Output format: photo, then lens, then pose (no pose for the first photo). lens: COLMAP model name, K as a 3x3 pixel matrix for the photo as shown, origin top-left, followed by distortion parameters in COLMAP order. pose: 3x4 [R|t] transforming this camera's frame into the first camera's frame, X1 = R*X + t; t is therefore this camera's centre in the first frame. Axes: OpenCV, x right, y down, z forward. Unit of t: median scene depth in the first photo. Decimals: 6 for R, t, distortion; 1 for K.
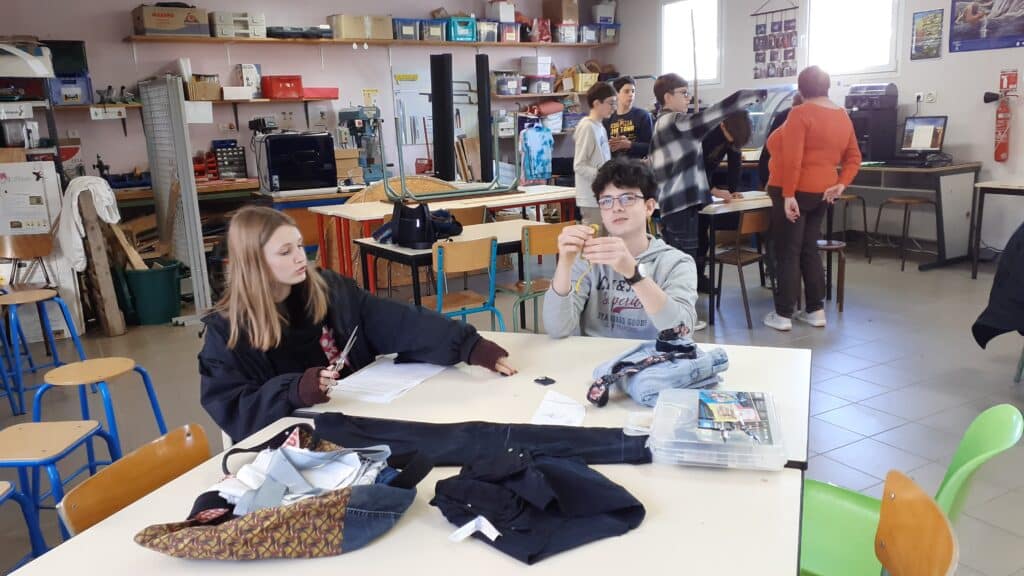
lens RADIAL K [[798.9, 0, 512.8], [0, 798.9, 286.5], [0, 0, 1]] dist [0.076394, -0.023621]
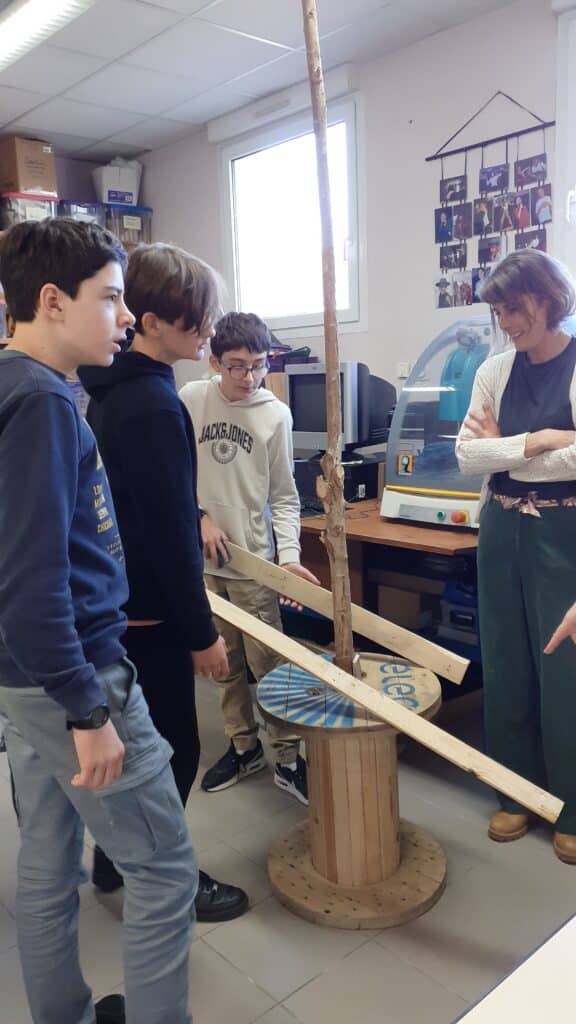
lens RADIAL K [[798.9, 0, 288.4], [0, 798.9, 511.7], [0, 0, 1]] dist [0.076394, -0.023621]
pose [[0.975449, -0.022840, 0.219036, 0.125318], [0.035724, 0.997845, -0.055044, -0.128744], [-0.217307, 0.061517, 0.974163, 0.614164]]
